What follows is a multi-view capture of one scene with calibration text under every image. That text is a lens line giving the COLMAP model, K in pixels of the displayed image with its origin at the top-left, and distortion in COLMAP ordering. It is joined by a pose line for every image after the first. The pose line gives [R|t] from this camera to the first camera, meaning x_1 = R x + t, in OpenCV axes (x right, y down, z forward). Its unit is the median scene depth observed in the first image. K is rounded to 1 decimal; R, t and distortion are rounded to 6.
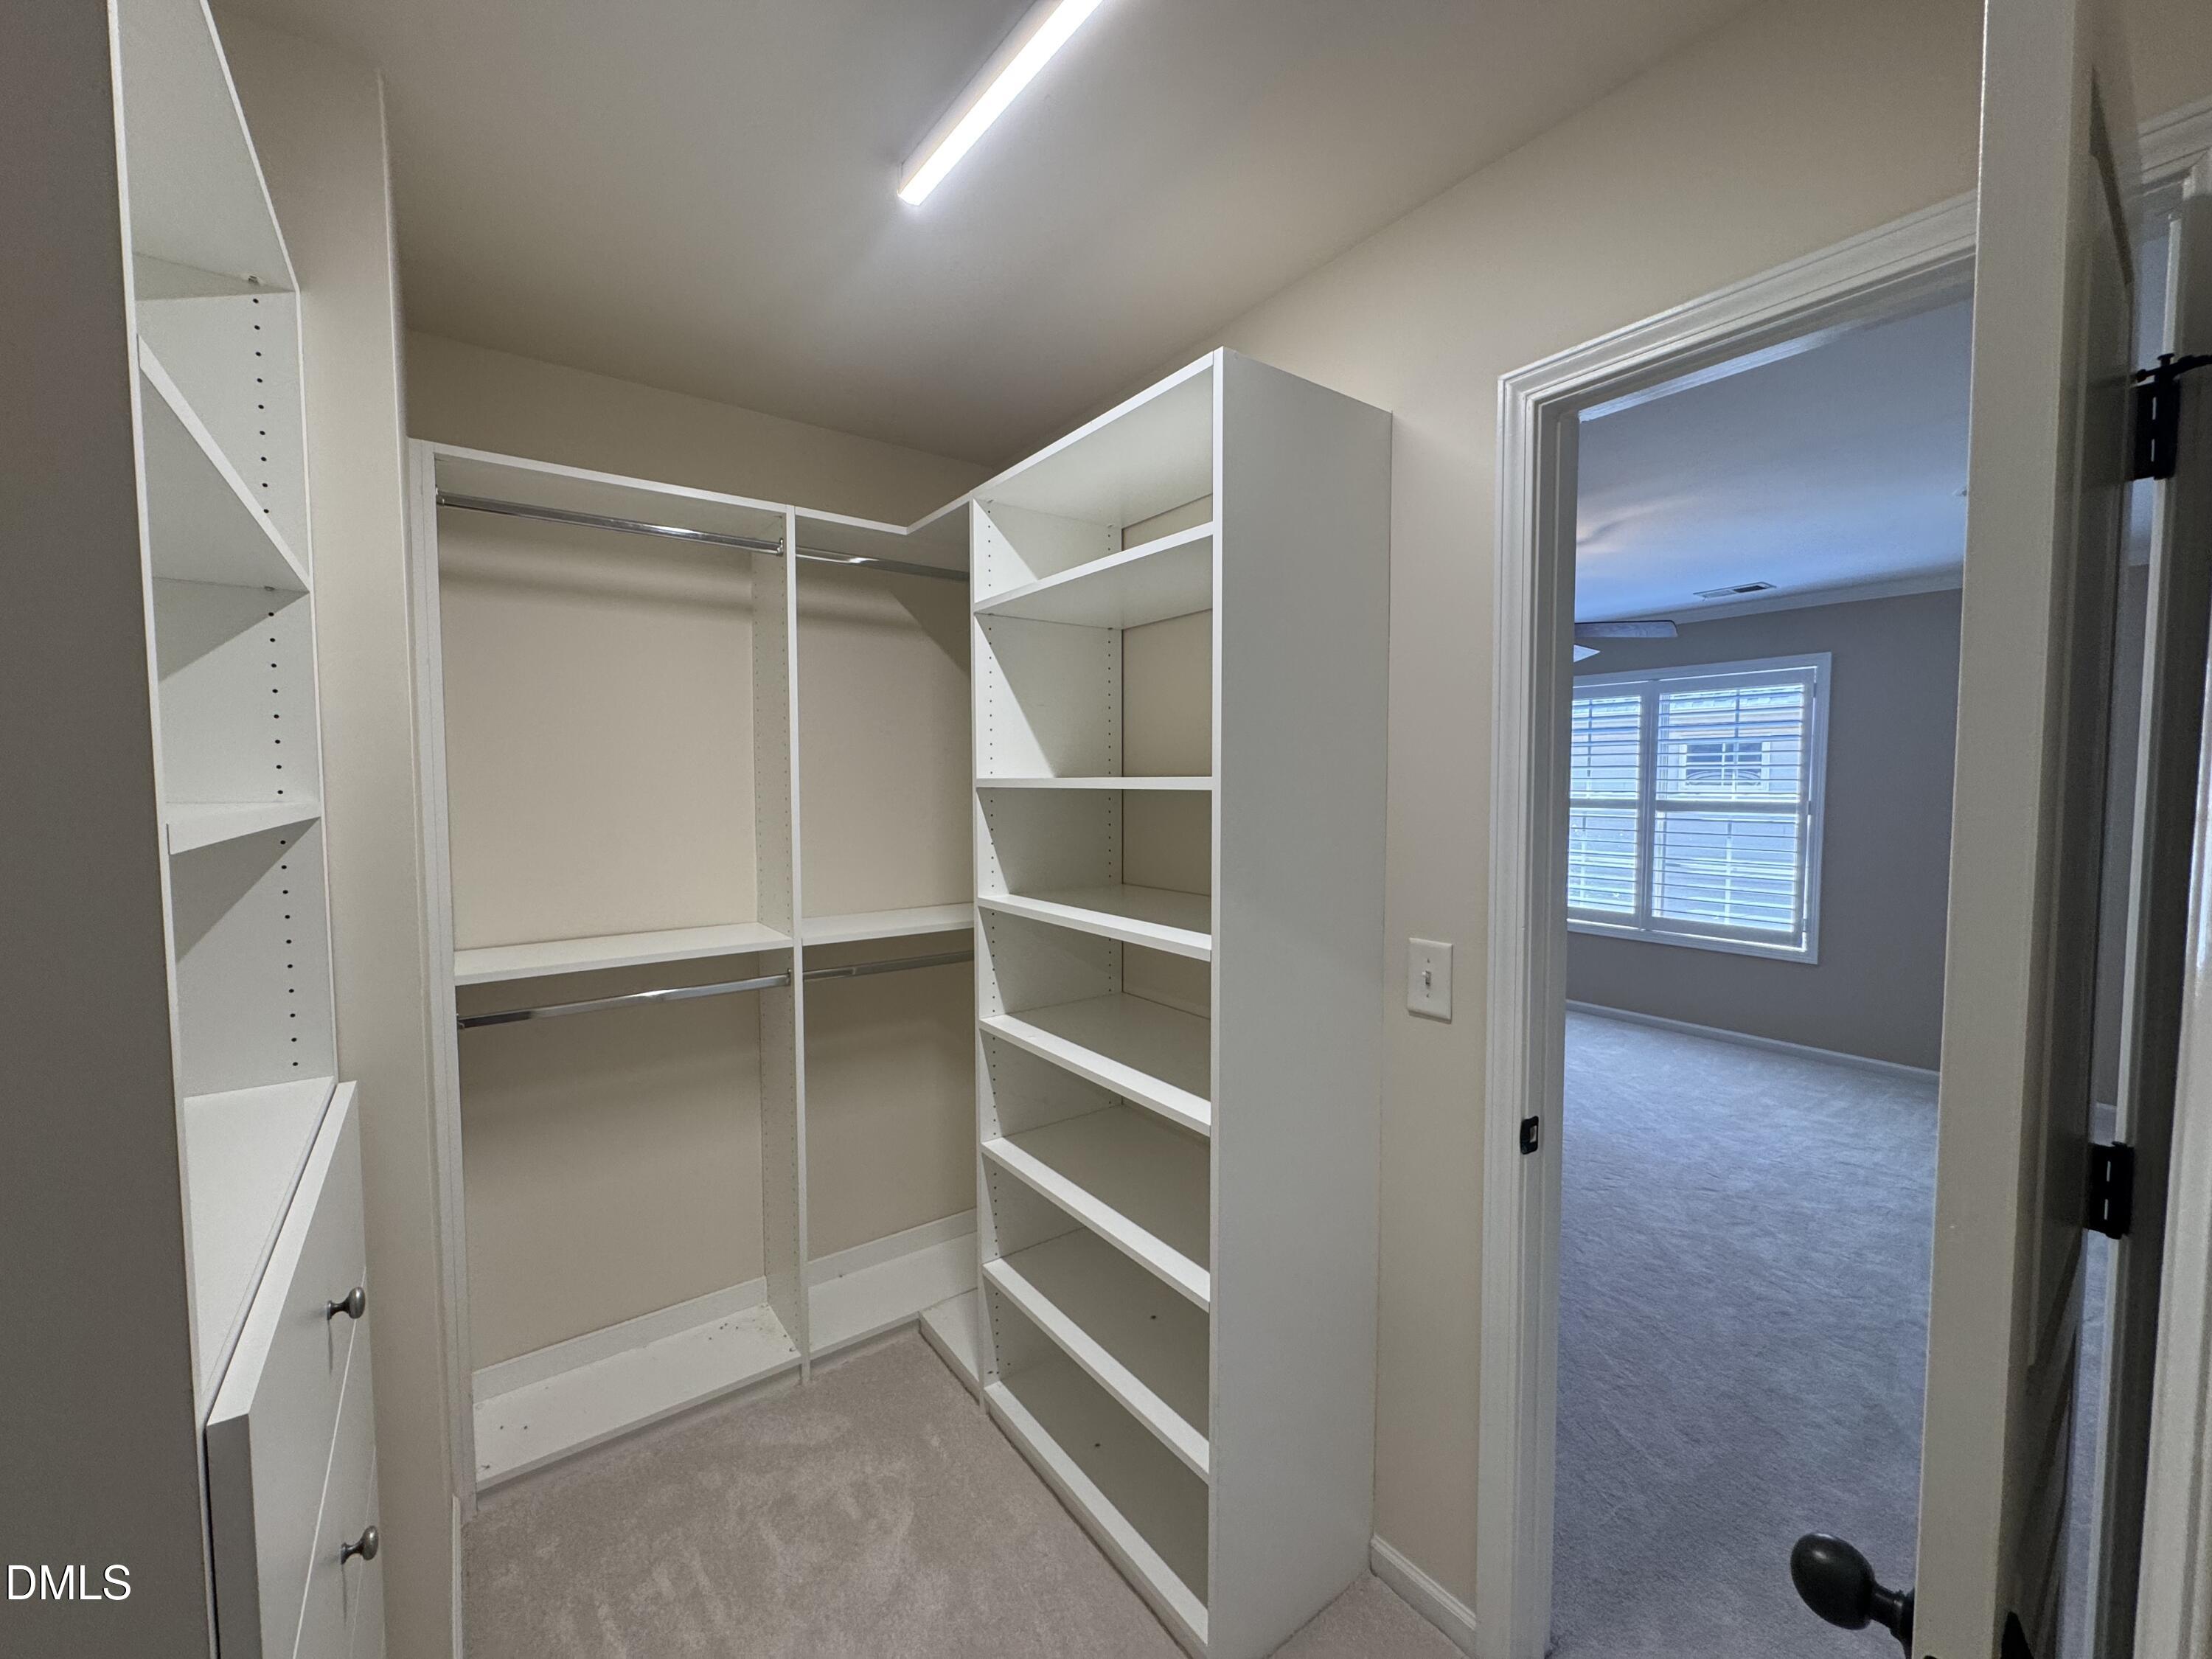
lens RADIAL K [[887.3, 0, 1106.0], [0, 887.3, 829.5], [0, 0, 1]] dist [-0.000465, -0.000377]
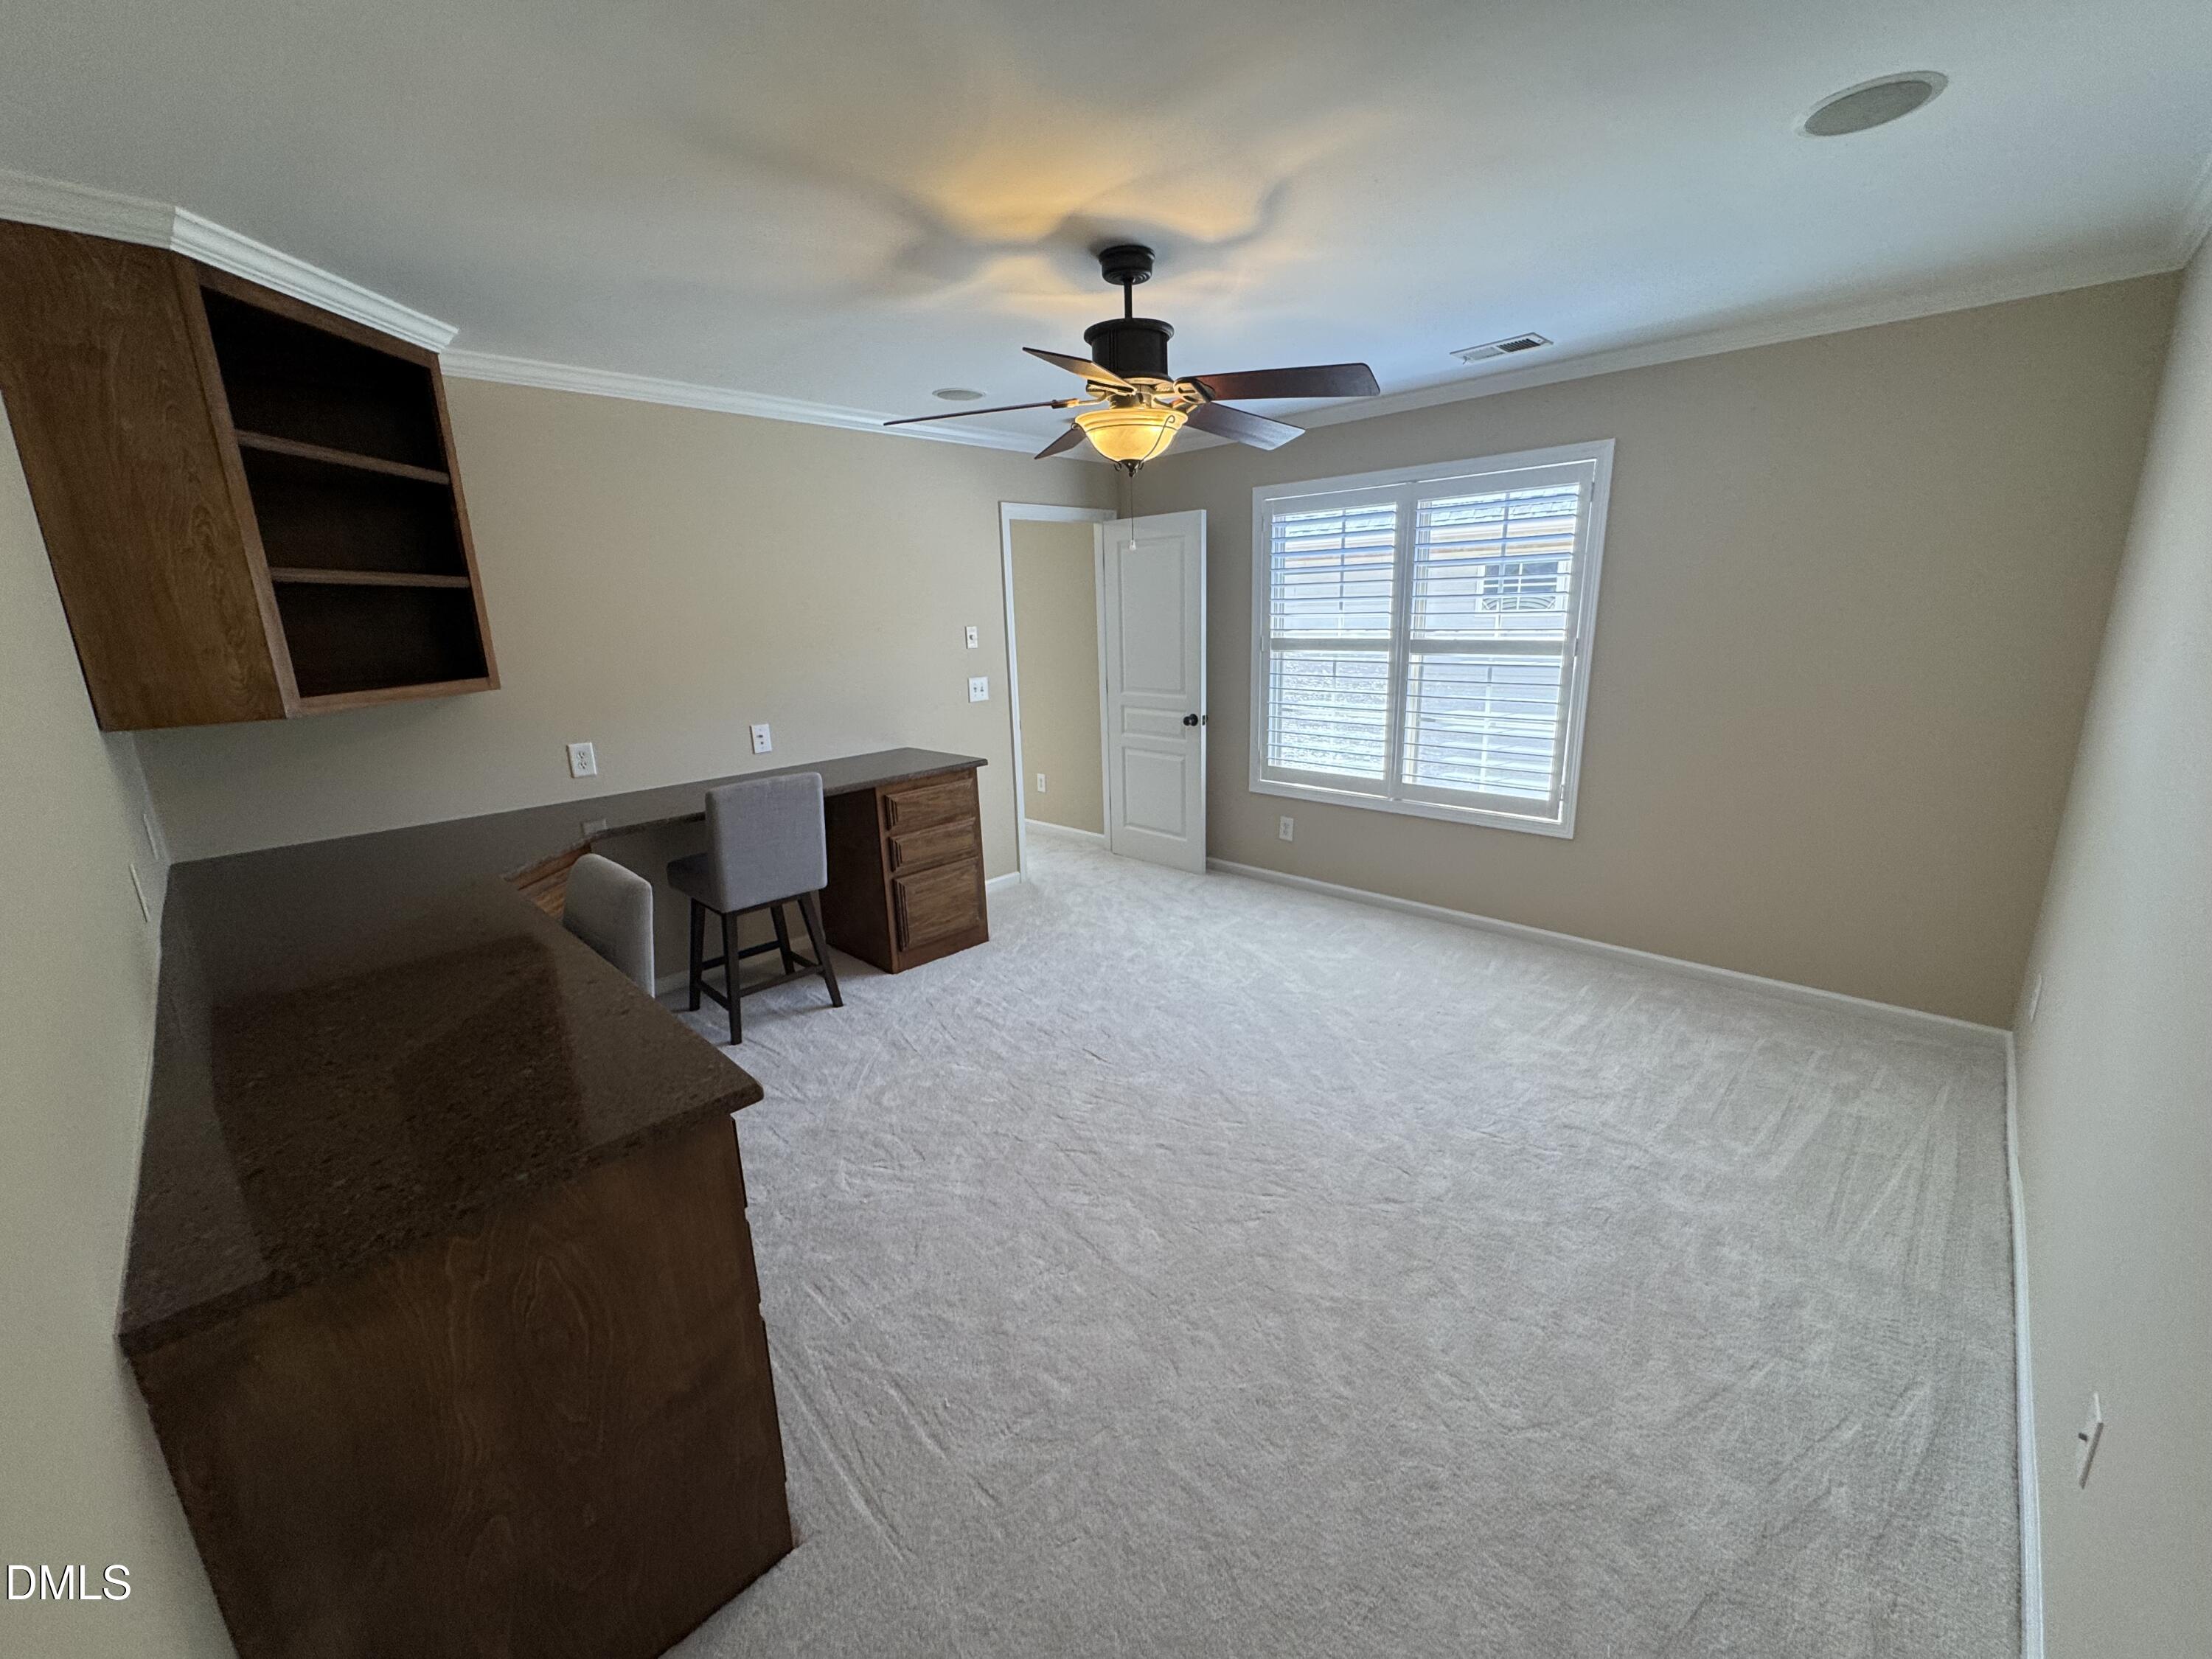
lens RADIAL K [[879.6, 0, 1119.8], [0, 879.6, 827.1], [0, 0, 1]] dist [-0.000163, -0.000115]
pose [[0.985701, -0.063606, 0.156038, 0.251836], [0.033484, 0.981489, 0.188566, -0.028446], [-0.165143, -0.180645, 0.969585, 0.268726]]
